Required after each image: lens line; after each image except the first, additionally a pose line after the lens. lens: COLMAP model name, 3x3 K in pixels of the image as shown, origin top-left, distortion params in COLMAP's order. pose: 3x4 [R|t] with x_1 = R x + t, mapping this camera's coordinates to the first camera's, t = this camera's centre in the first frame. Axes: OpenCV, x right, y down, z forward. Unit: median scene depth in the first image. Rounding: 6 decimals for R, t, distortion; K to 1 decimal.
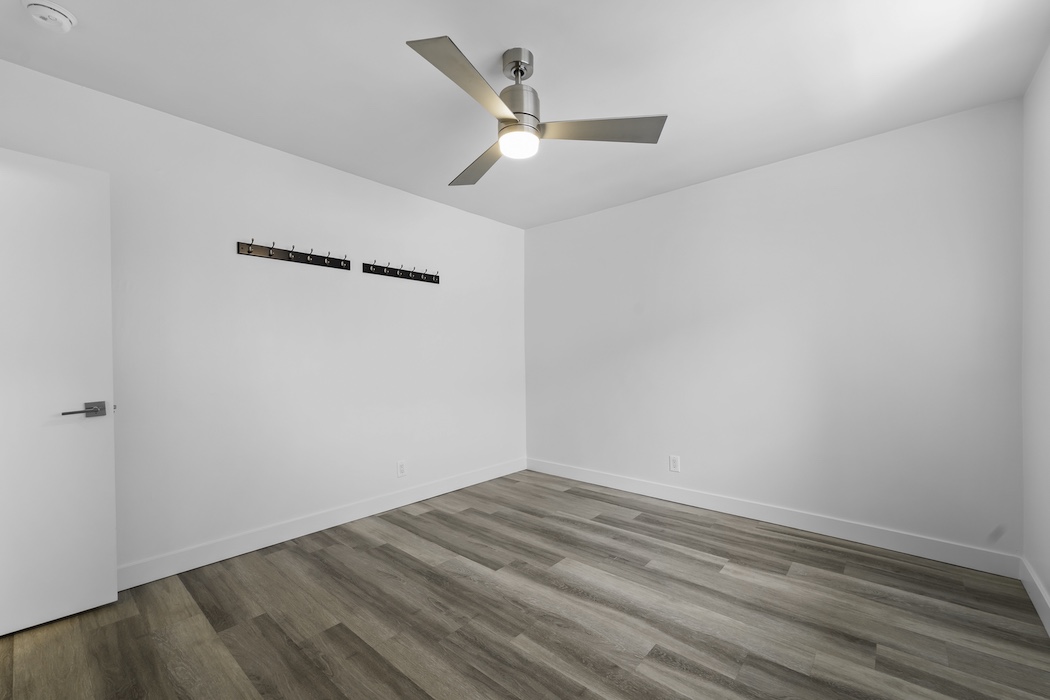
lens RADIAL K [[425.3, 0, 522.6], [0, 425.3, 354.9], [0, 0, 1]] dist [0.000679, -0.000204]
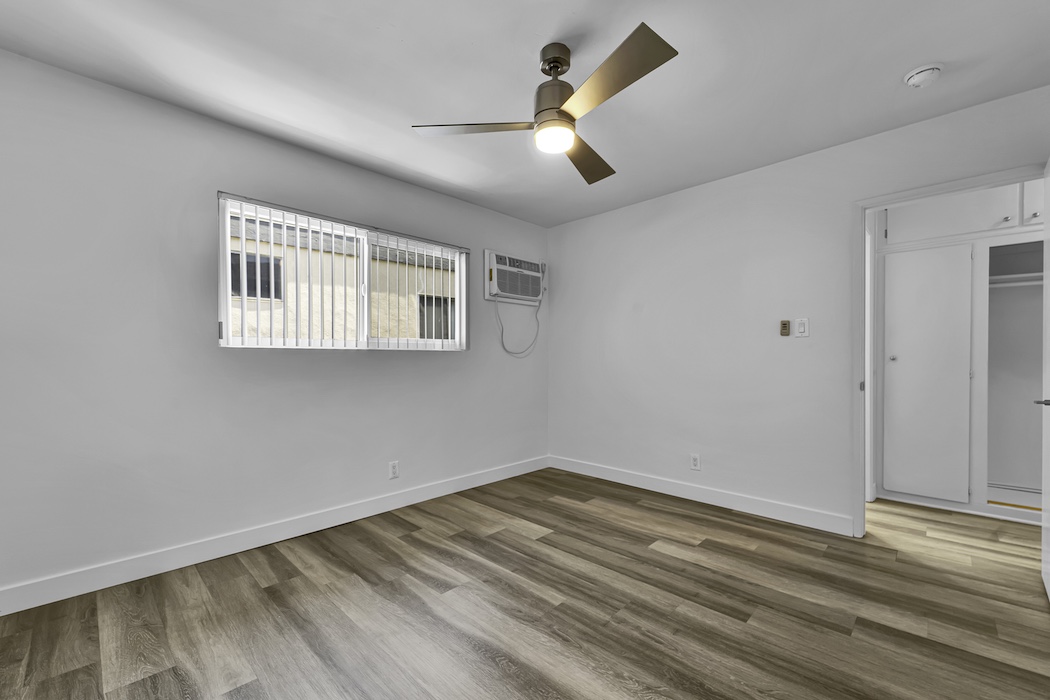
lens RADIAL K [[430.0, 0, 520.7], [0, 430.0, 361.1], [0, 0, 1]] dist [0.000262, -0.000391]
pose [[-0.998156, 0.010303, 0.059815, 0.014626], [0.010356, 0.999946, 0.000578, 0.031788], [-0.059806, 0.001196, -0.998209, 1.839255]]
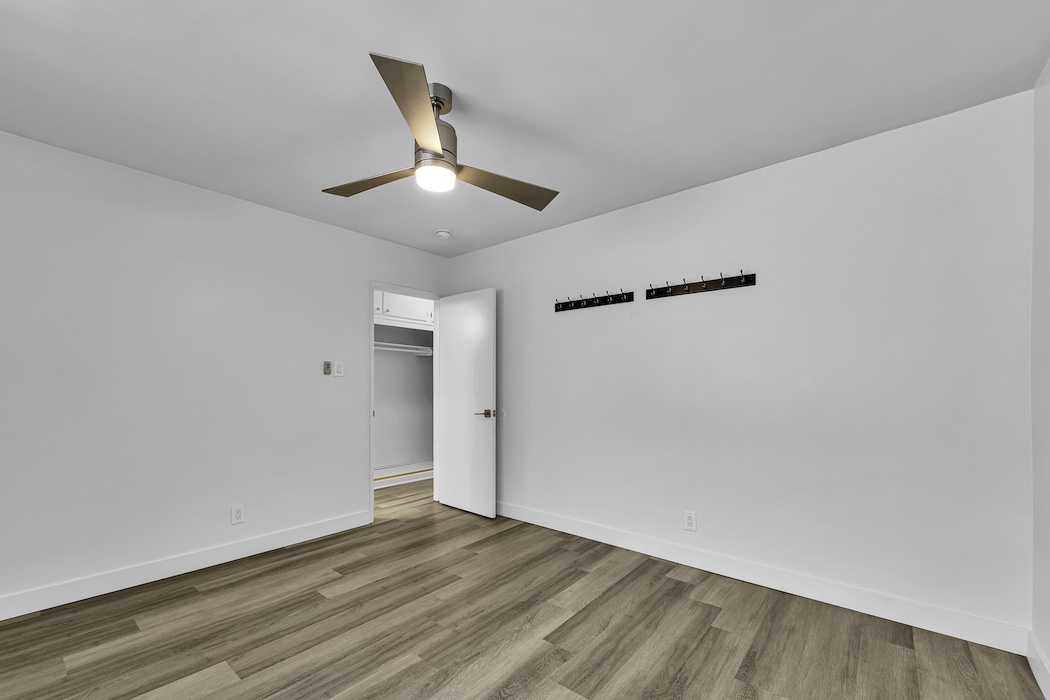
lens RADIAL K [[434.8, 0, 527.7], [0, 434.8, 385.4], [0, 0, 1]] dist [-0.000231, -0.000395]
pose [[0.031131, 0.006234, -0.999496, 0.923292], [0.001760, 0.999979, 0.006292, -0.010053], [0.999514, -0.001955, 0.031120, 1.077267]]
